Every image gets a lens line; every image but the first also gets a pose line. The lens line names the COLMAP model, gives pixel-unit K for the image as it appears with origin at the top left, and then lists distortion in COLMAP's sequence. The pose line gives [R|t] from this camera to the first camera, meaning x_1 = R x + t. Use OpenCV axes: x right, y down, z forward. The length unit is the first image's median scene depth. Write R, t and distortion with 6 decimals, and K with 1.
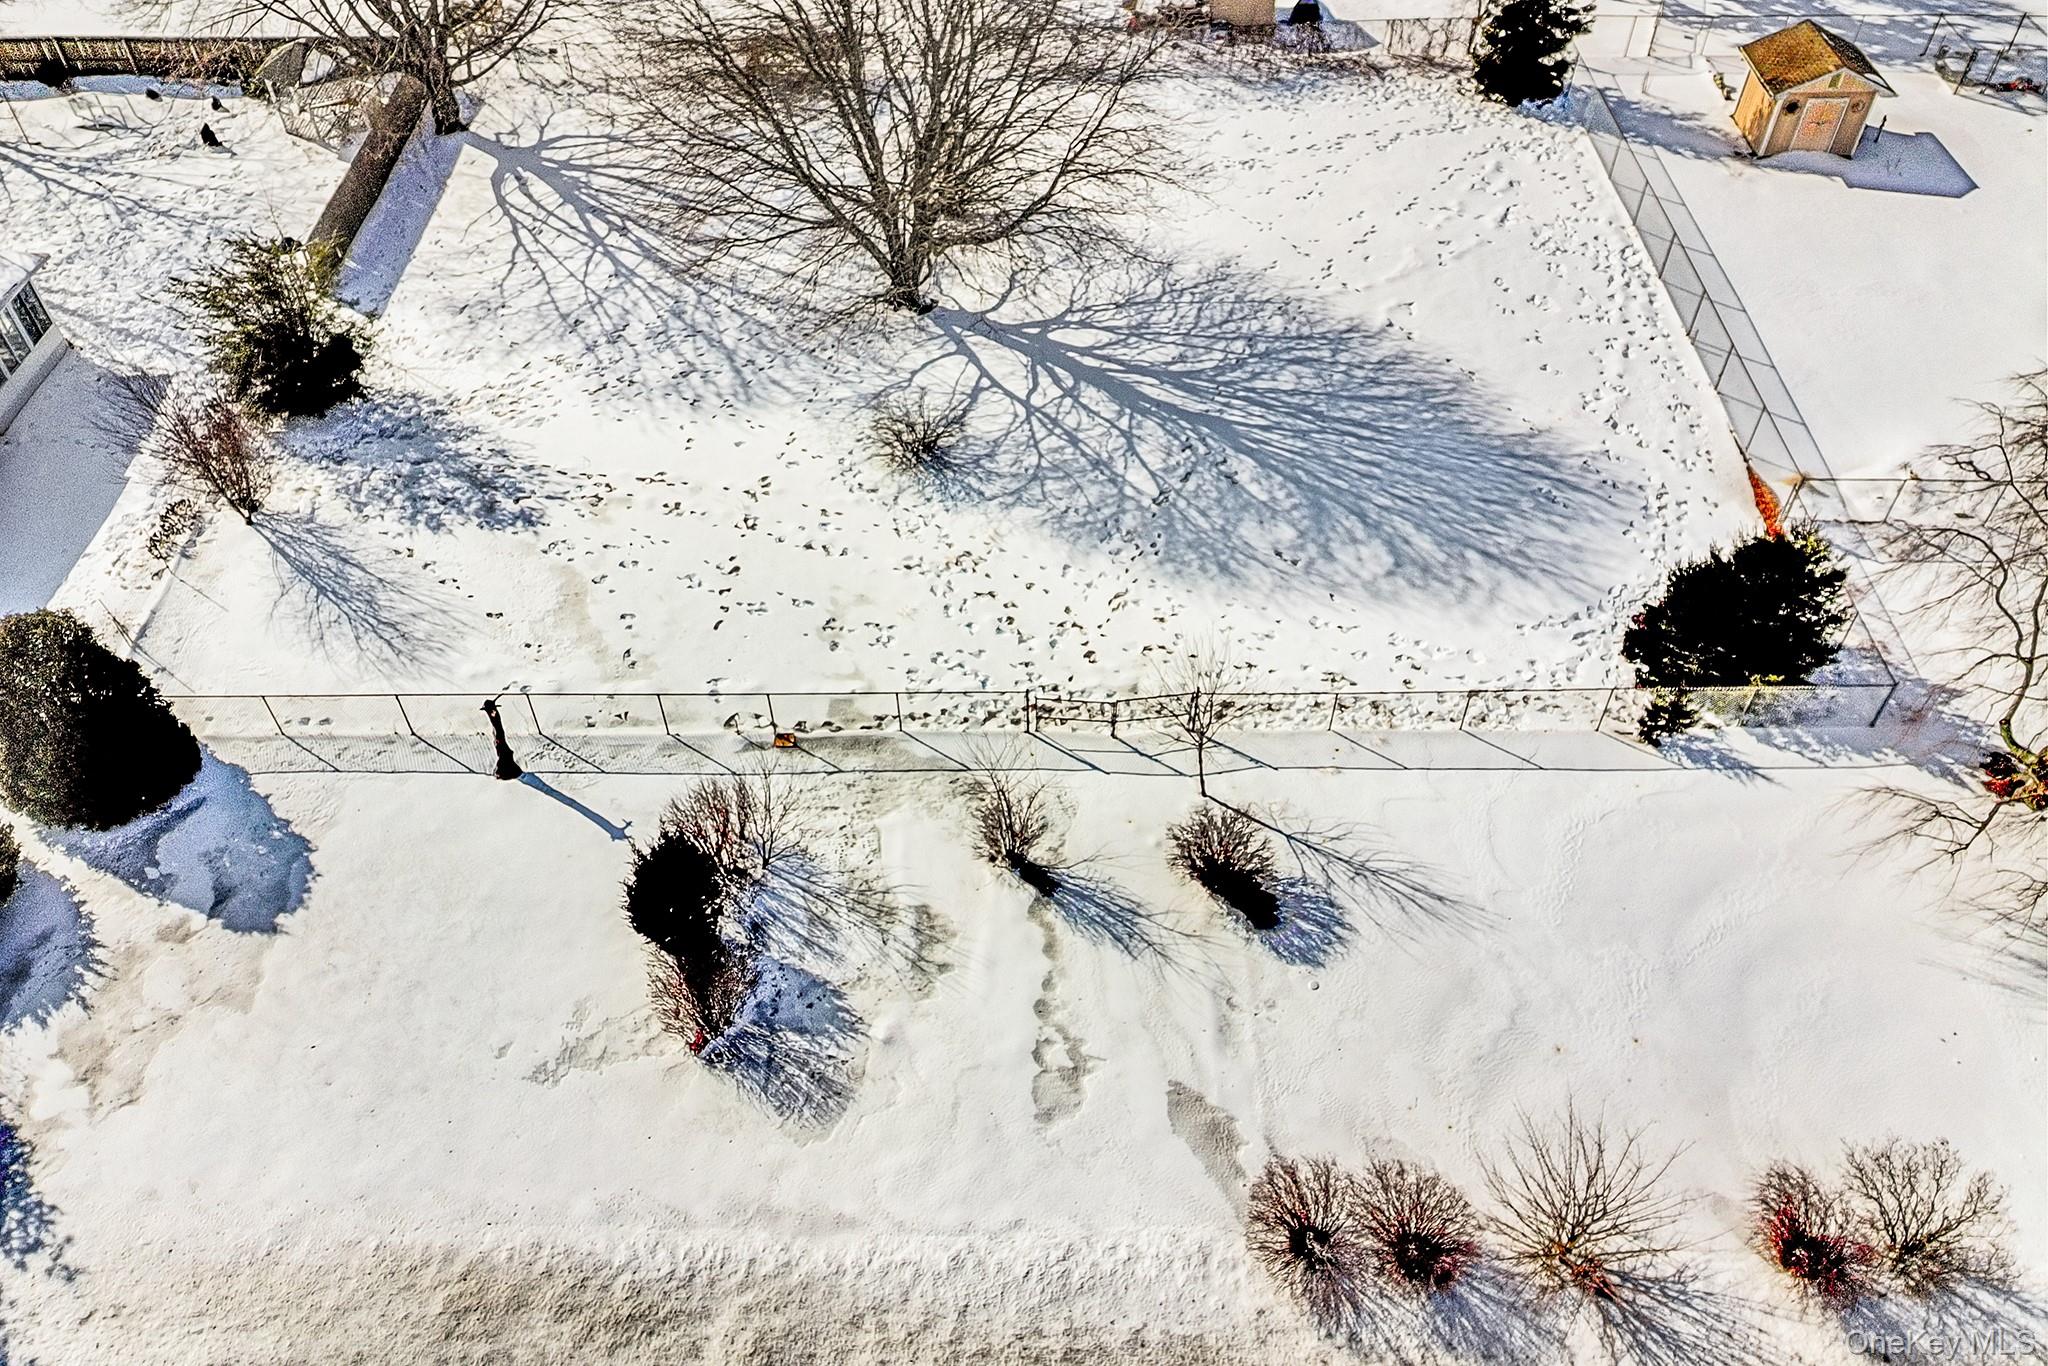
lens RADIAL K [[1512.7, 0, 1031.2], [0, 1512.7, 691.9], [0, 0, 1]] dist [0.063279, -0.066203]
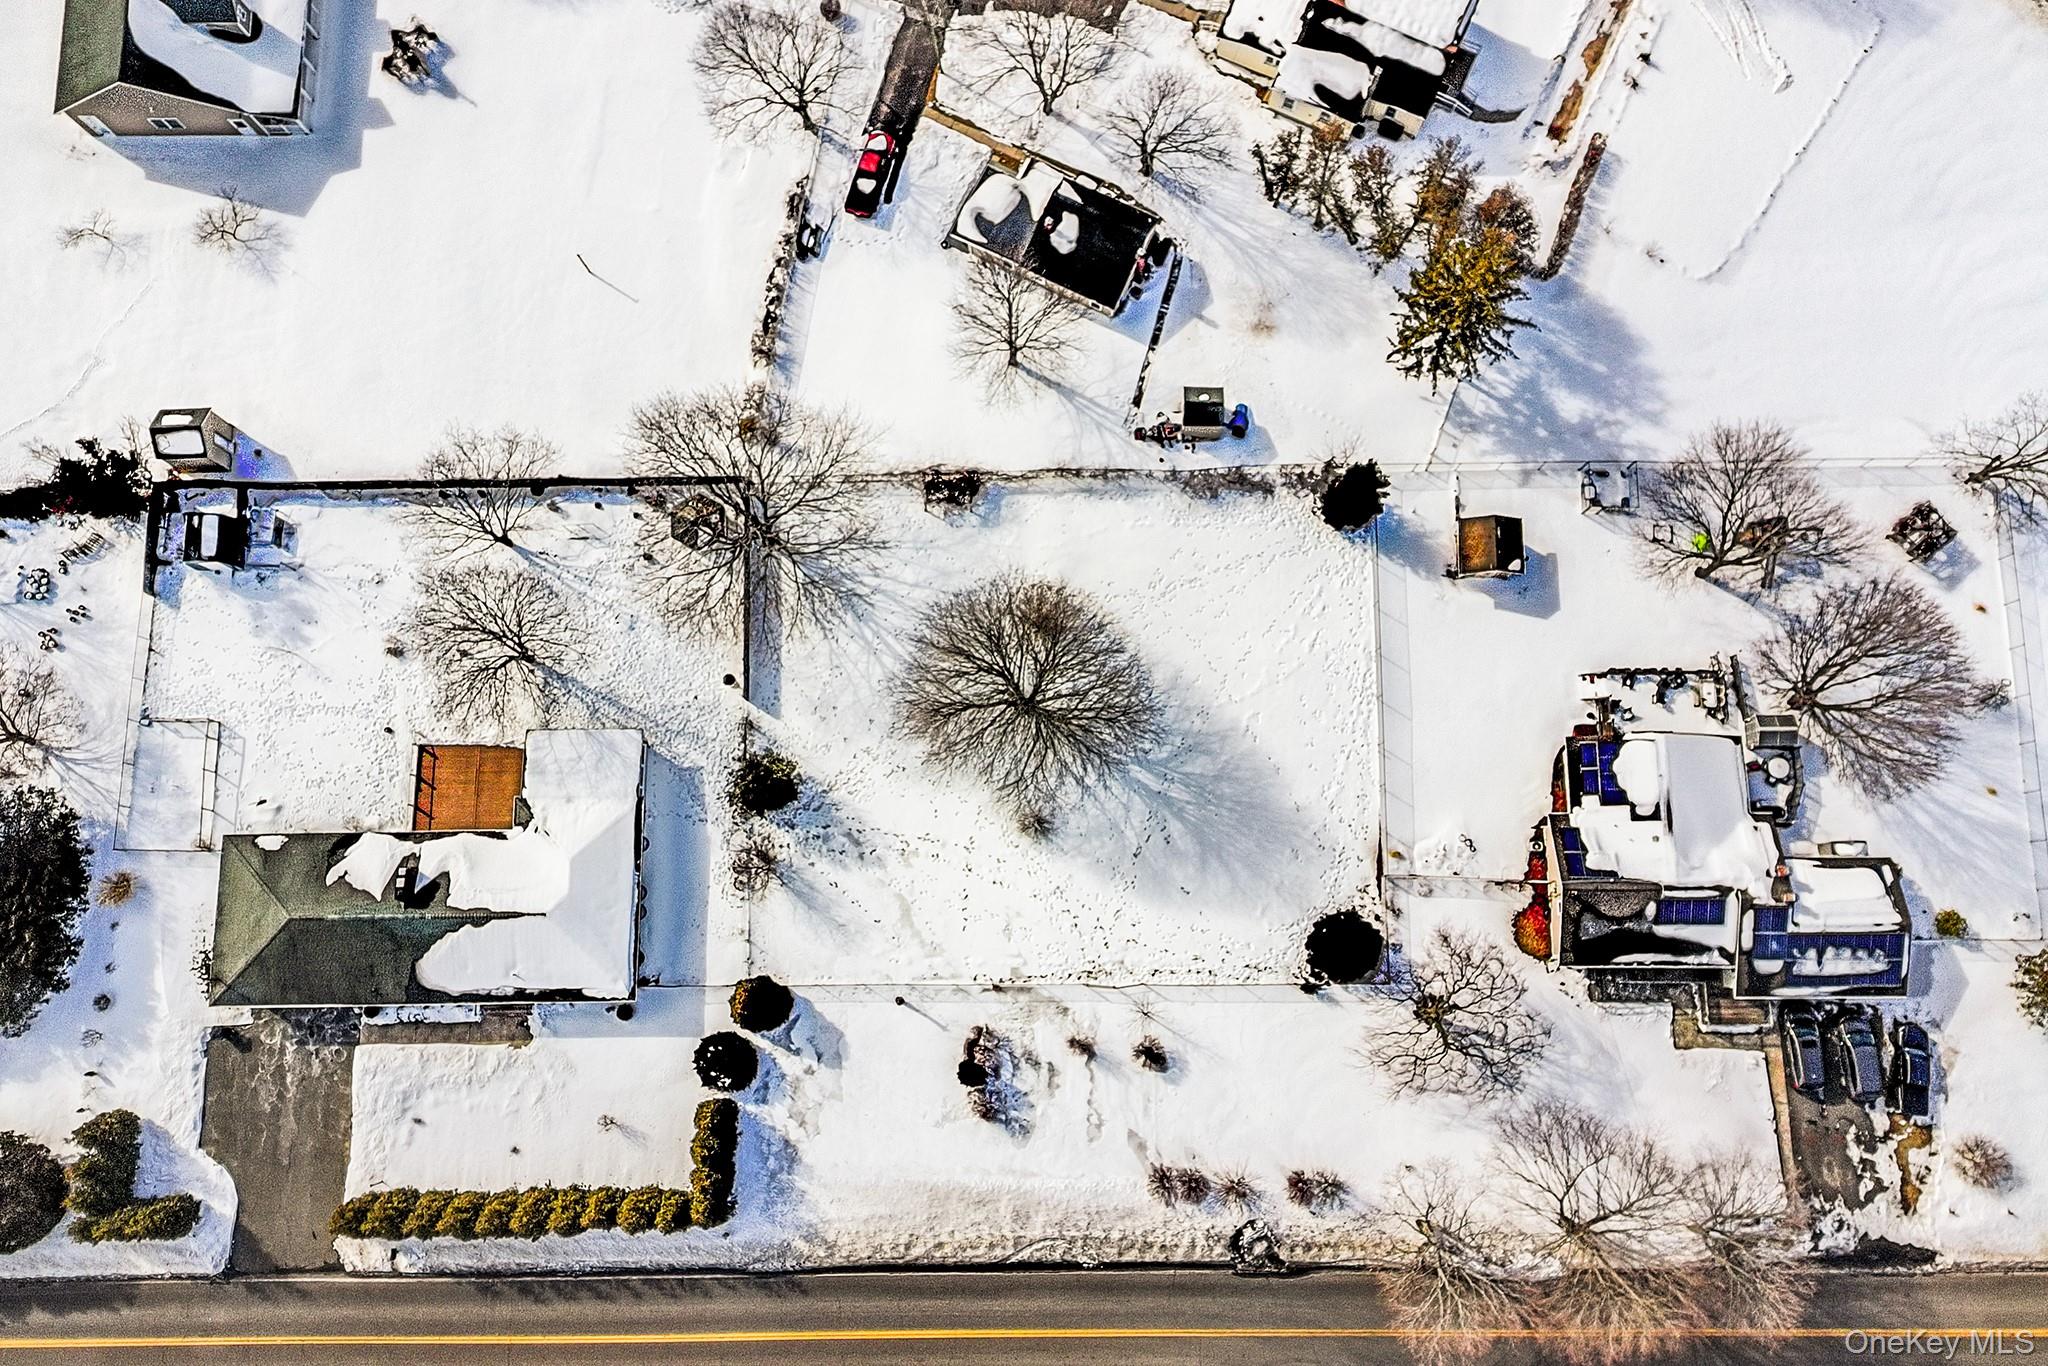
lens RADIAL K [[1512.7, 0, 1031.2], [0, 1512.7, 691.9], [0, 0, 1]] dist [0.063279, -0.066203]
pose [[0.999981, -0.005124, -0.003560, -0.072003], [0.006237, 0.835062, 0.550120, -1.640777], [0.000154, -0.550131, 0.835078, -0.863558]]
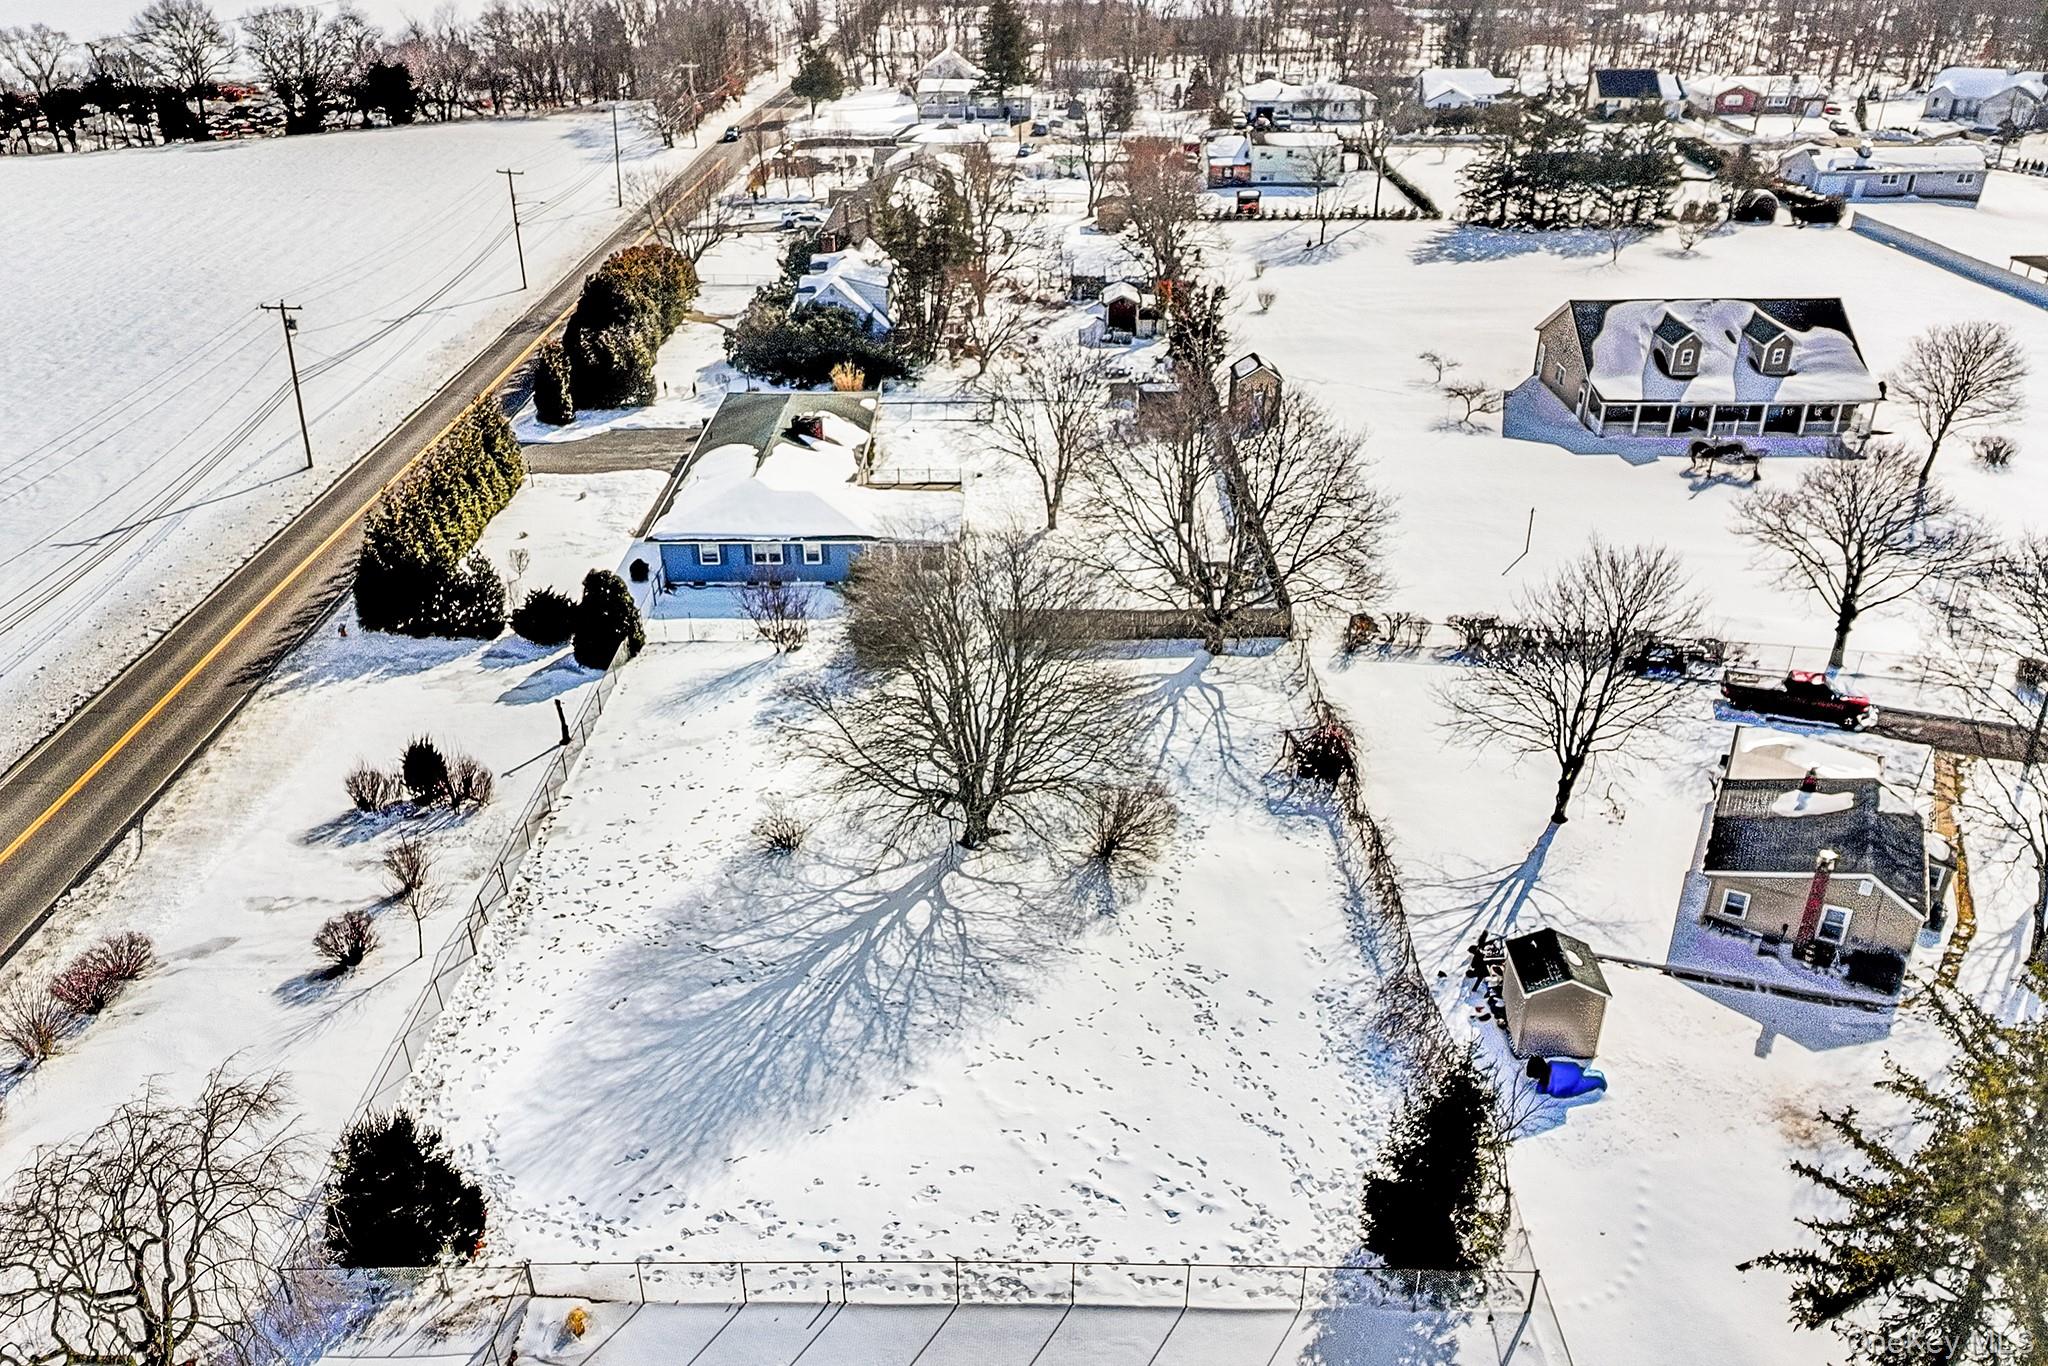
lens RADIAL K [[1528.8, 0, 1031.9], [0, 1528.8, 678.8], [0, 0, 1]] dist [0.066014, -0.078413]
pose [[-0.003369, 0.474235, -0.880392, 1.164088], [-0.726273, 0.604026, 0.328146, -0.922692], [0.687398, 0.640510, 0.342389, 0.560959]]
